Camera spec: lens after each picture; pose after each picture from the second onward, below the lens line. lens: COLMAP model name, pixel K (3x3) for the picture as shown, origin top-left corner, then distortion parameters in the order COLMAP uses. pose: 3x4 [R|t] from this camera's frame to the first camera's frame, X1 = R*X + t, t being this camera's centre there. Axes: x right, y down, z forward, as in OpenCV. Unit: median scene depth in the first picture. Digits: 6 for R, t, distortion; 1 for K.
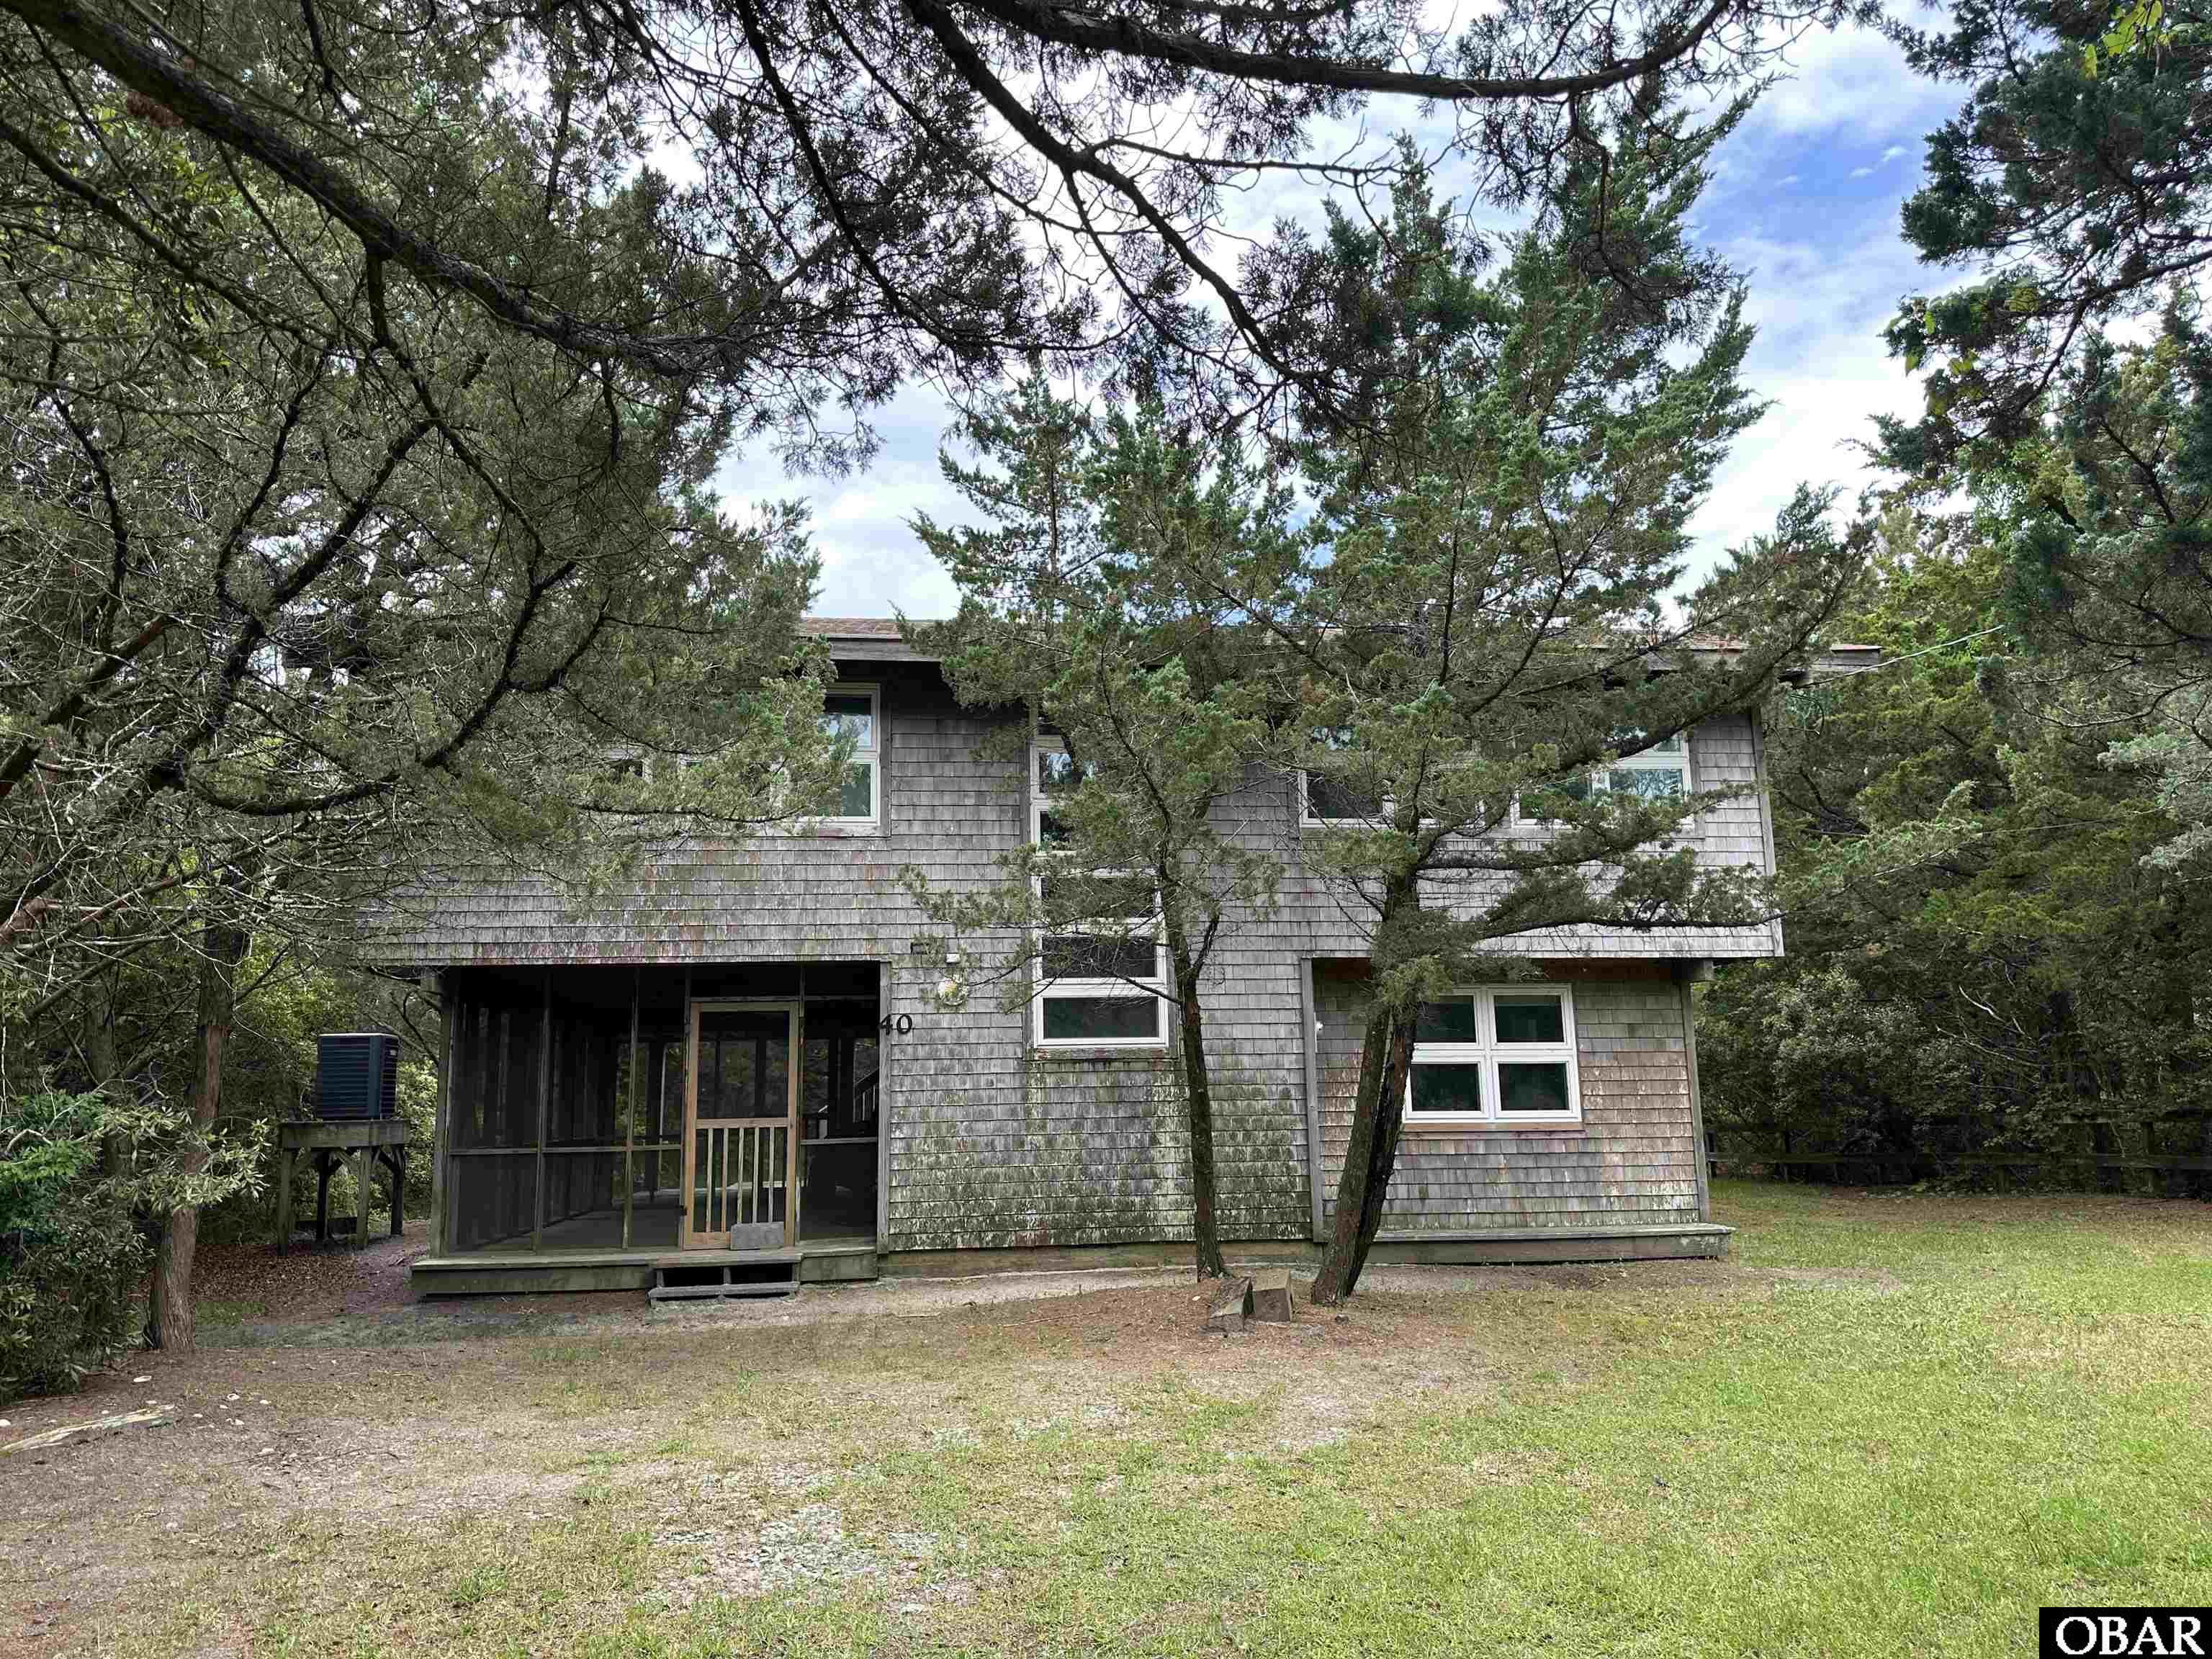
lens RADIAL K [[1556.1, 0, 1106.0], [0, 1556.1, 829.5], [0, 0, 1]] dist [0.169577, -0.400190]
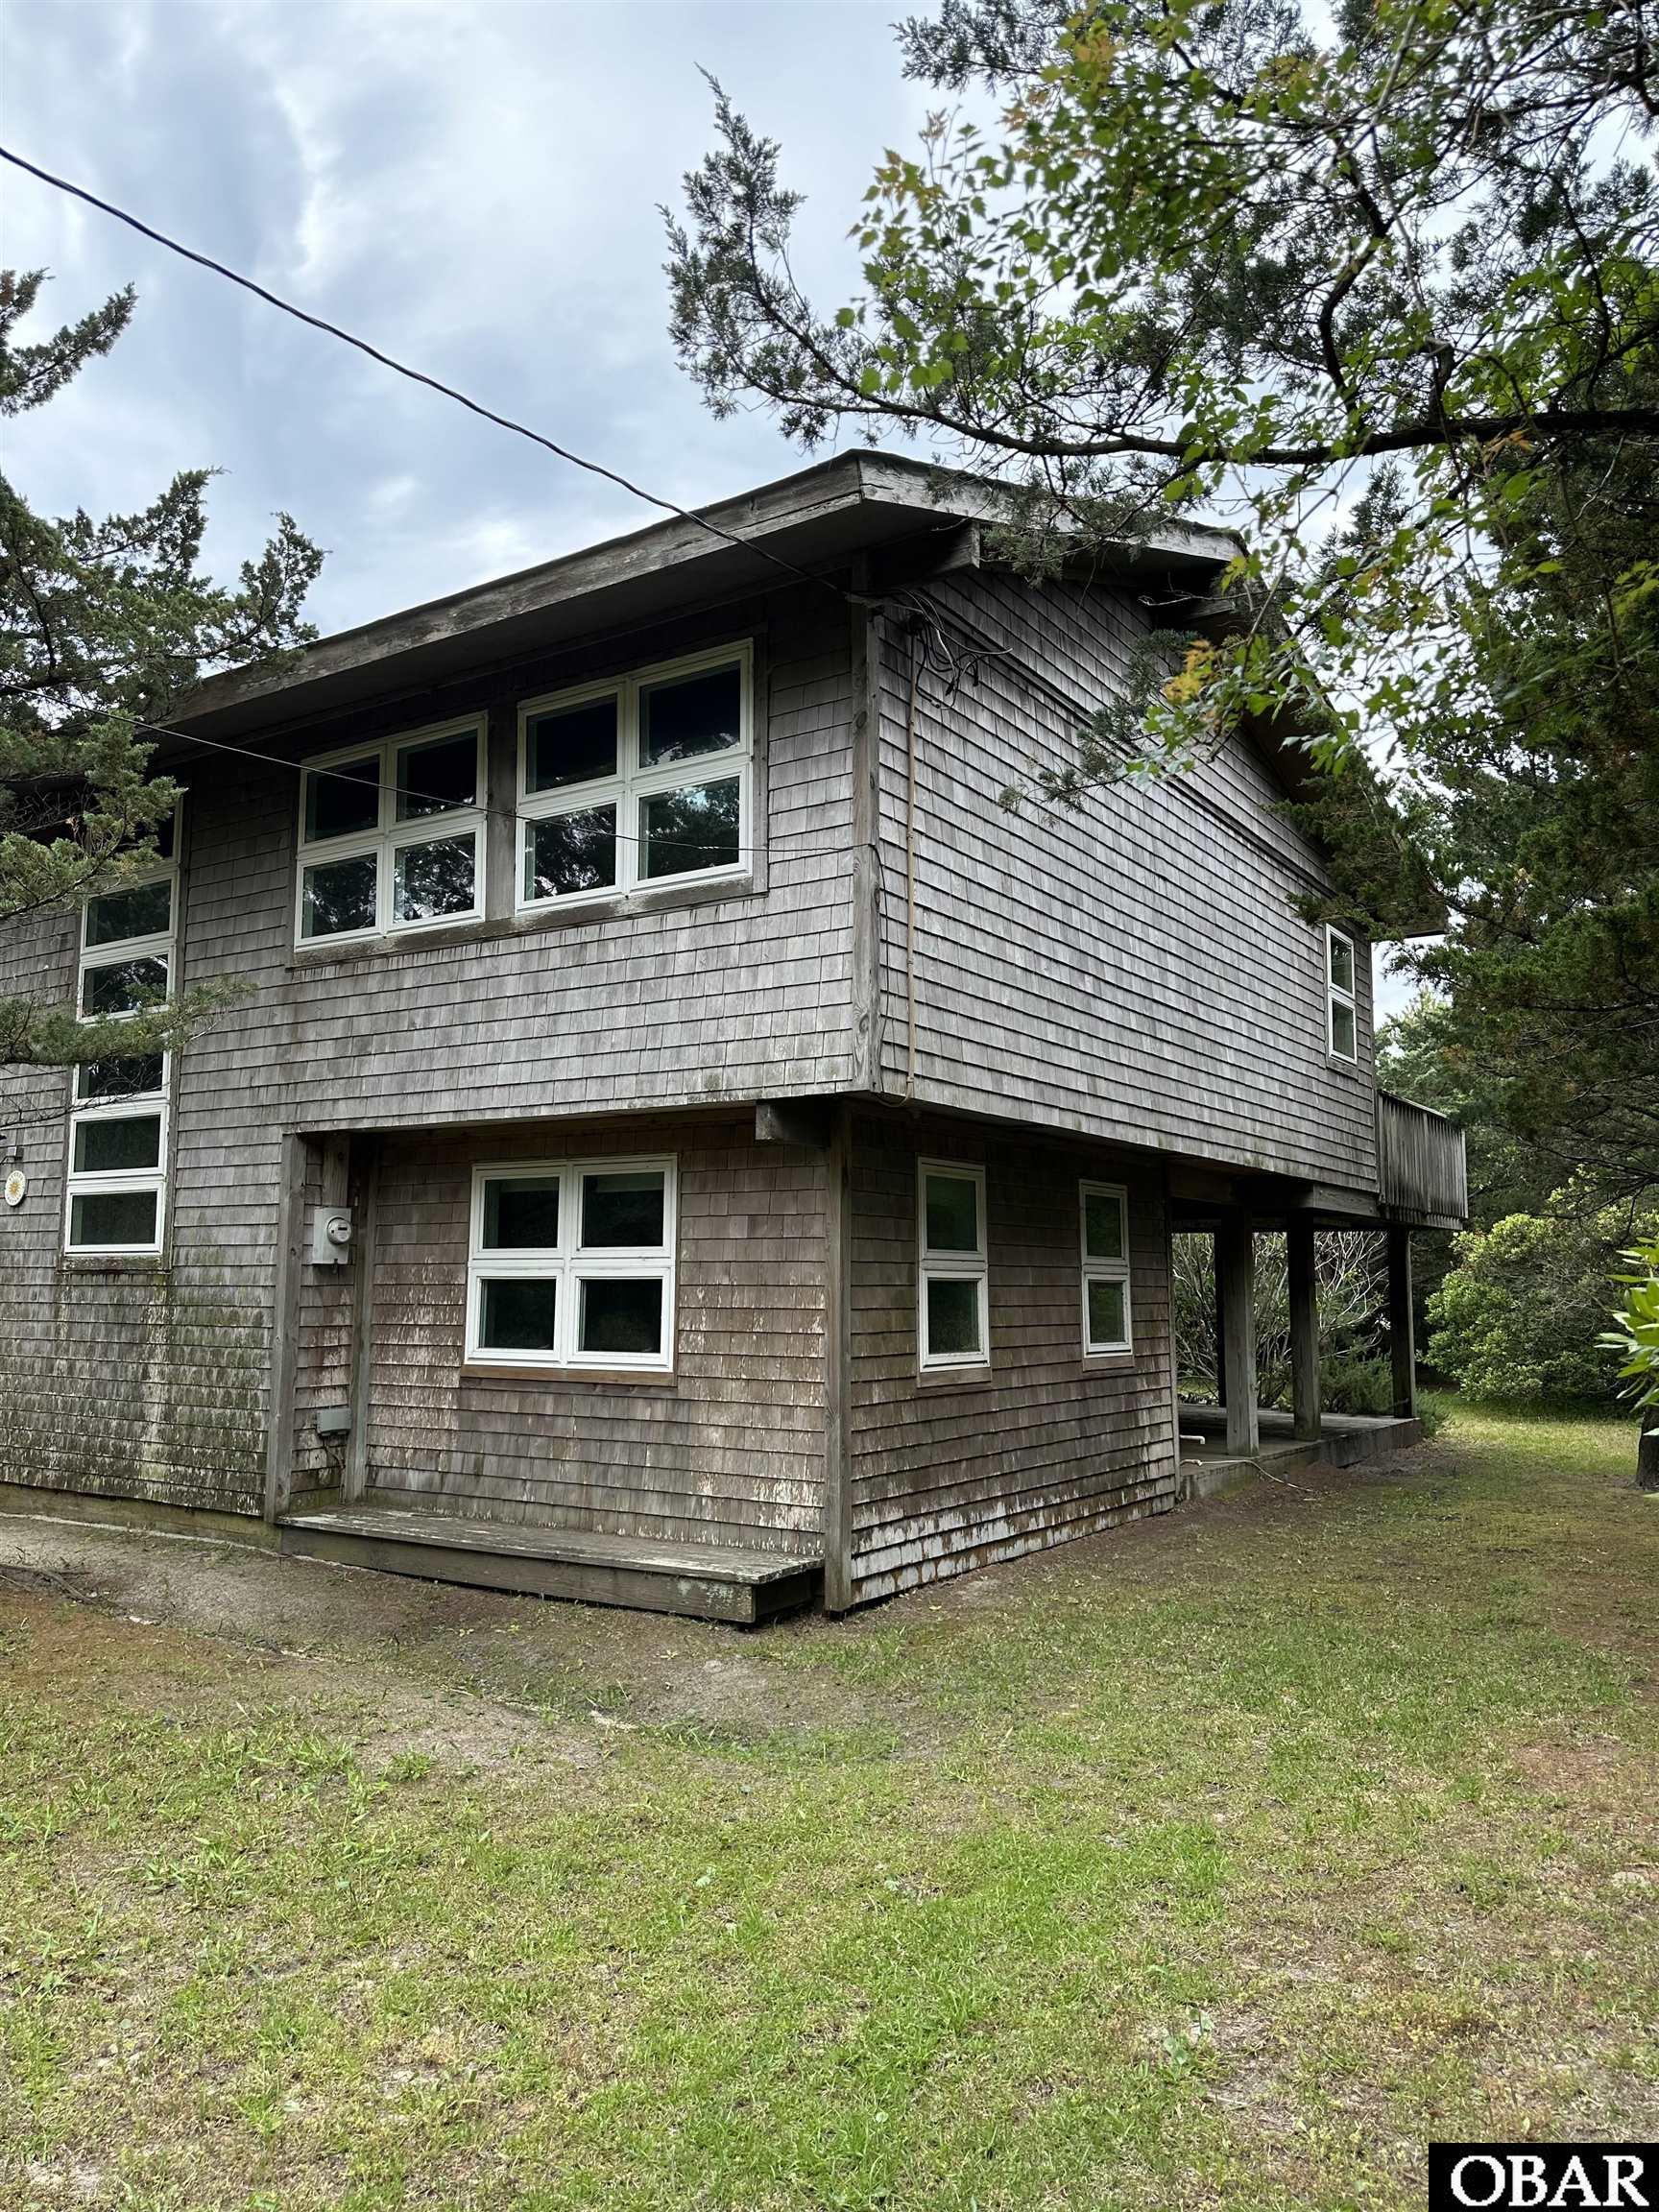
lens RADIAL K [[1556.1, 0, 829.5], [0, 1556.1, 1106.0], [0, 0, 1]] dist [0.169577, -0.400190]
pose [[0.768328, -0.052227, -0.637922, 0.766738], [0.089210, 0.995675, 0.025930, 0.071139], [0.633809, -0.076832, 0.769664, 0.584780]]
